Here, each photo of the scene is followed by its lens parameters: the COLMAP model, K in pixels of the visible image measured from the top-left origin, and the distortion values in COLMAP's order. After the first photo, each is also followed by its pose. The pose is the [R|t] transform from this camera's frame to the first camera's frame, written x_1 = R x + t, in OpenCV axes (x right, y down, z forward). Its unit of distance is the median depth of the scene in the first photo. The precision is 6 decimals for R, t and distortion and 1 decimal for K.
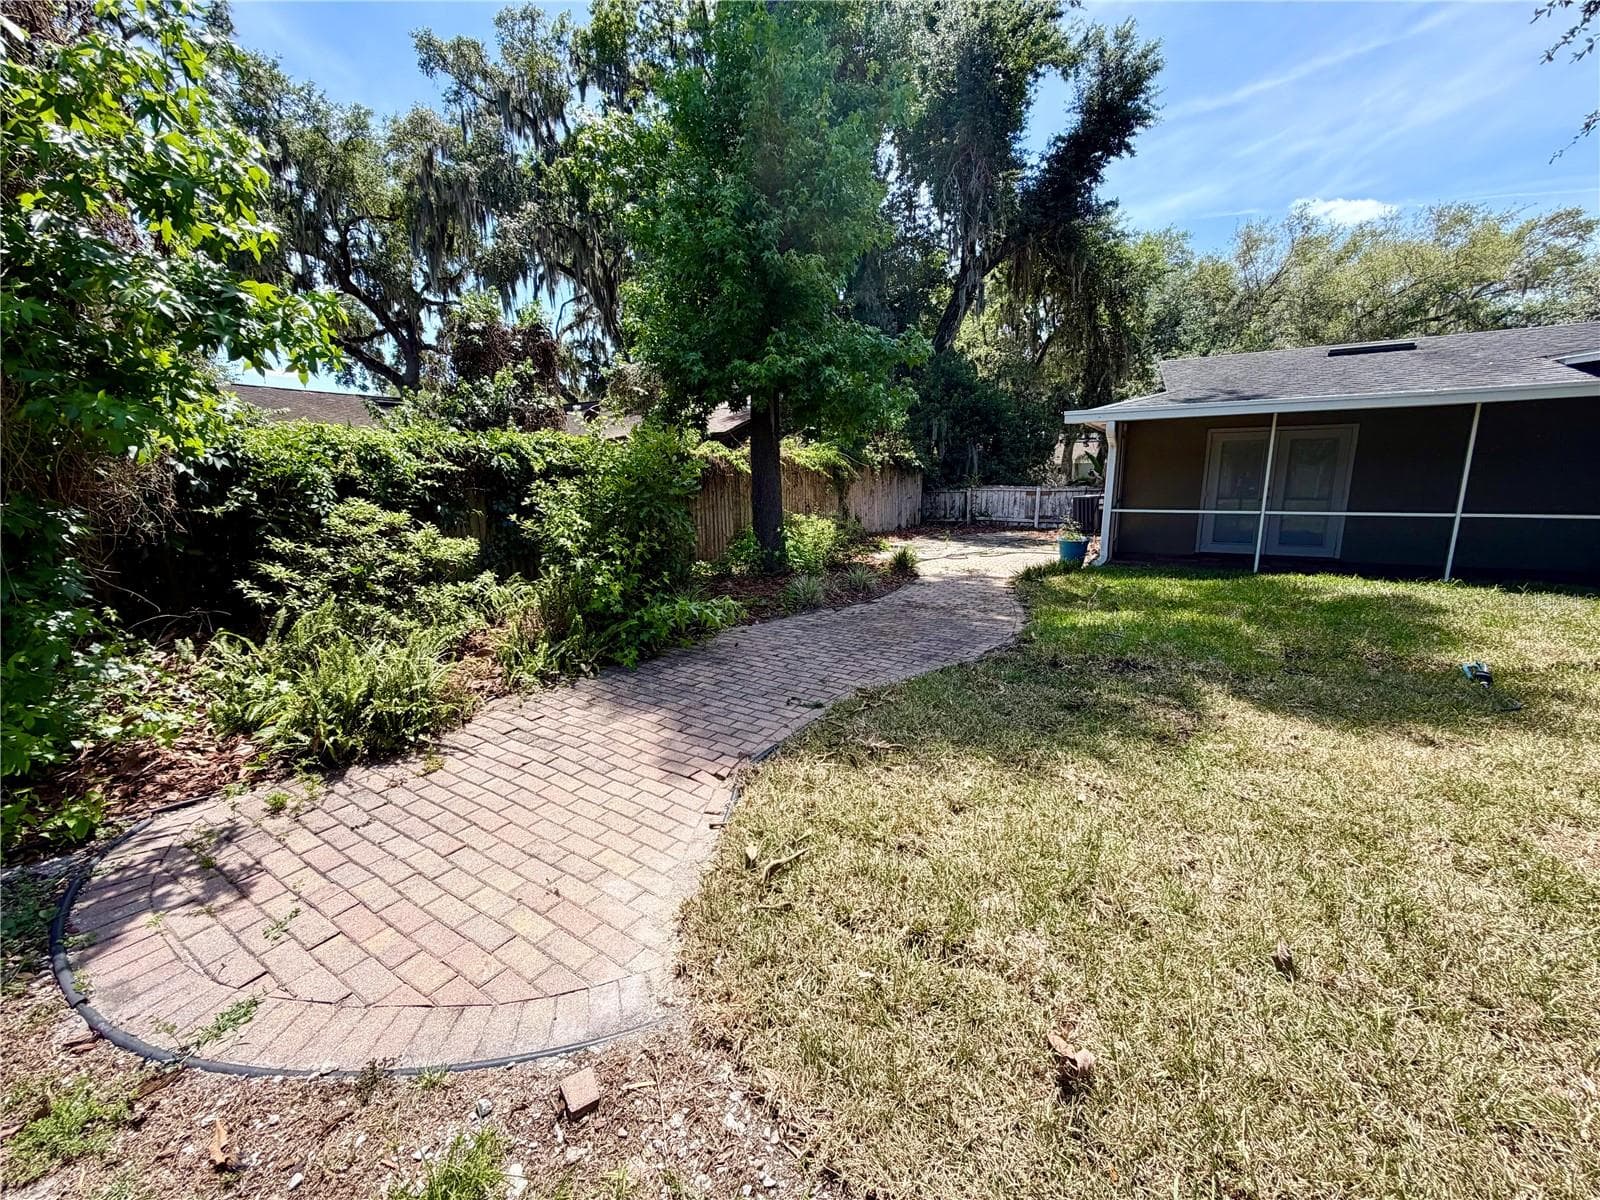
lens RADIAL K [[643.9, 0, 794.0], [0, 643.9, 598.0], [0, 0, 1]] dist [0.001741, 0.000217]
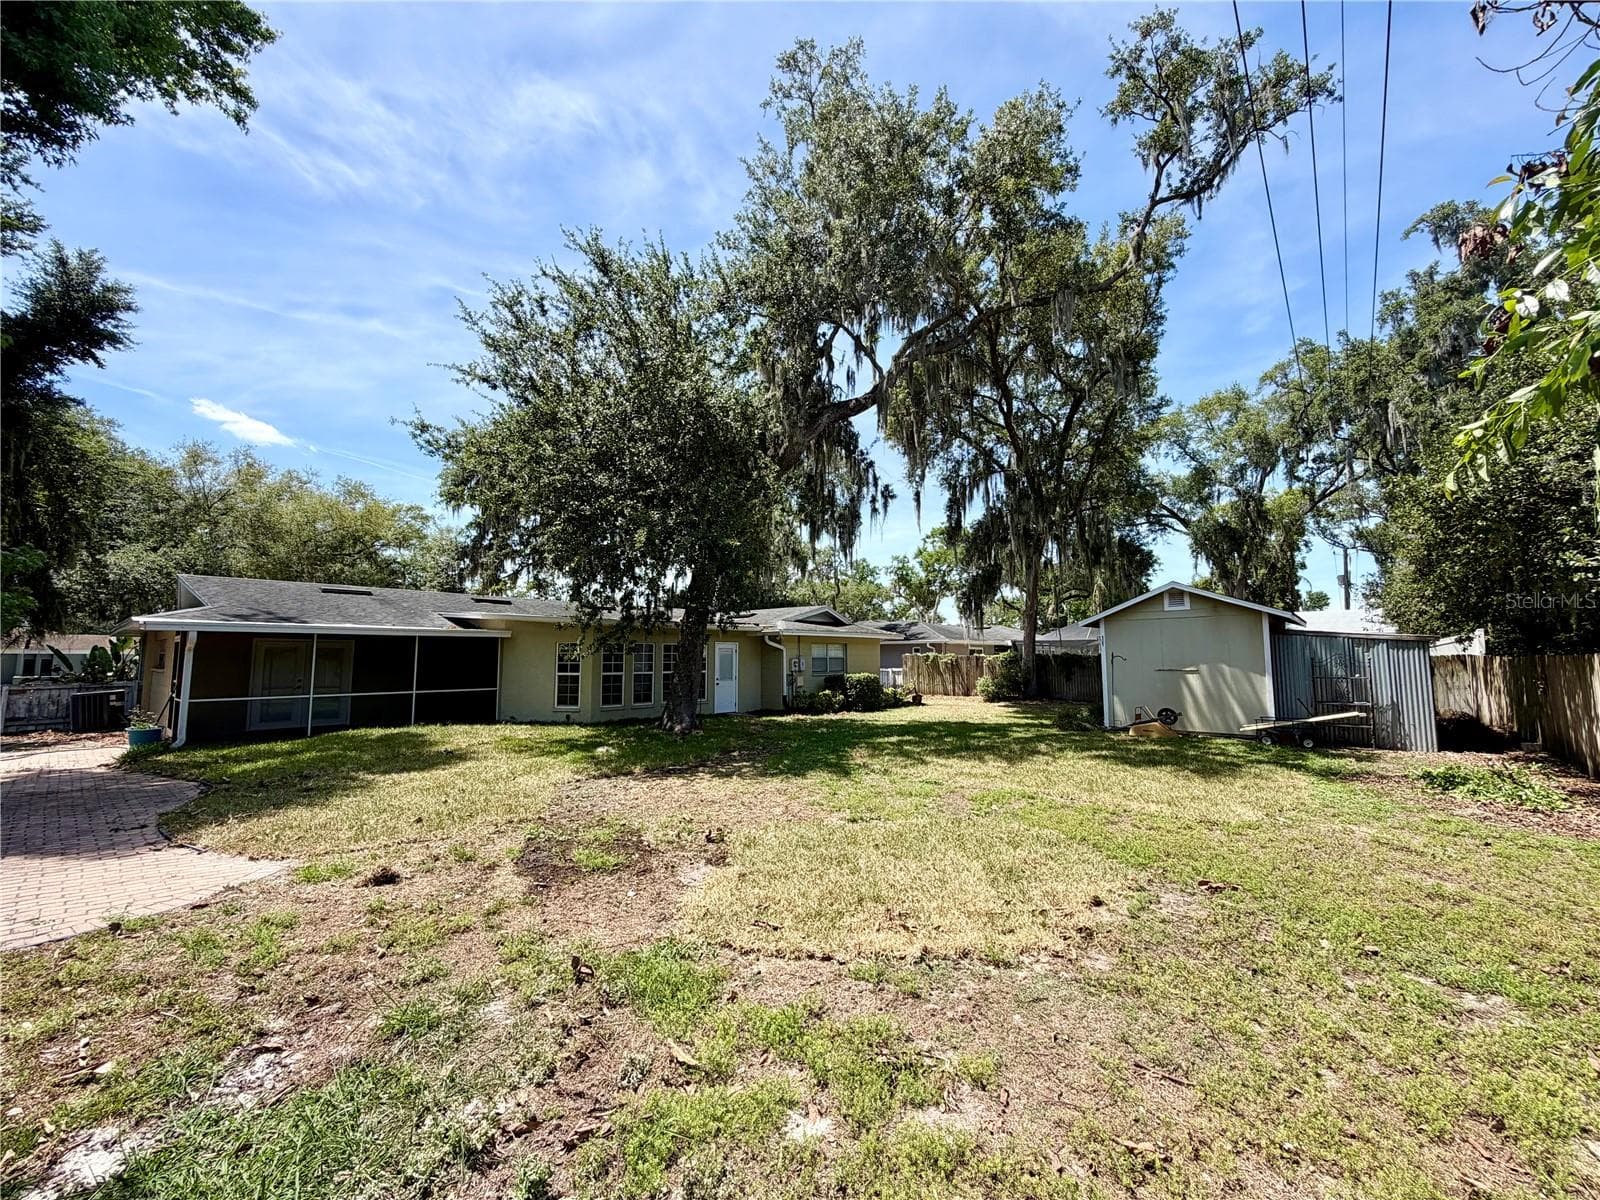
lens RADIAL K [[643.9, 0, 794.0], [0, 643.9, 598.0], [0, 0, 1]] dist [0.001741, 0.000217]
pose [[0.186191, 0.105387, 0.976845, -0.244683], [0.185906, 0.972492, -0.140352, 0.029513], [-0.964765, 0.207734, 0.161477, -0.168927]]
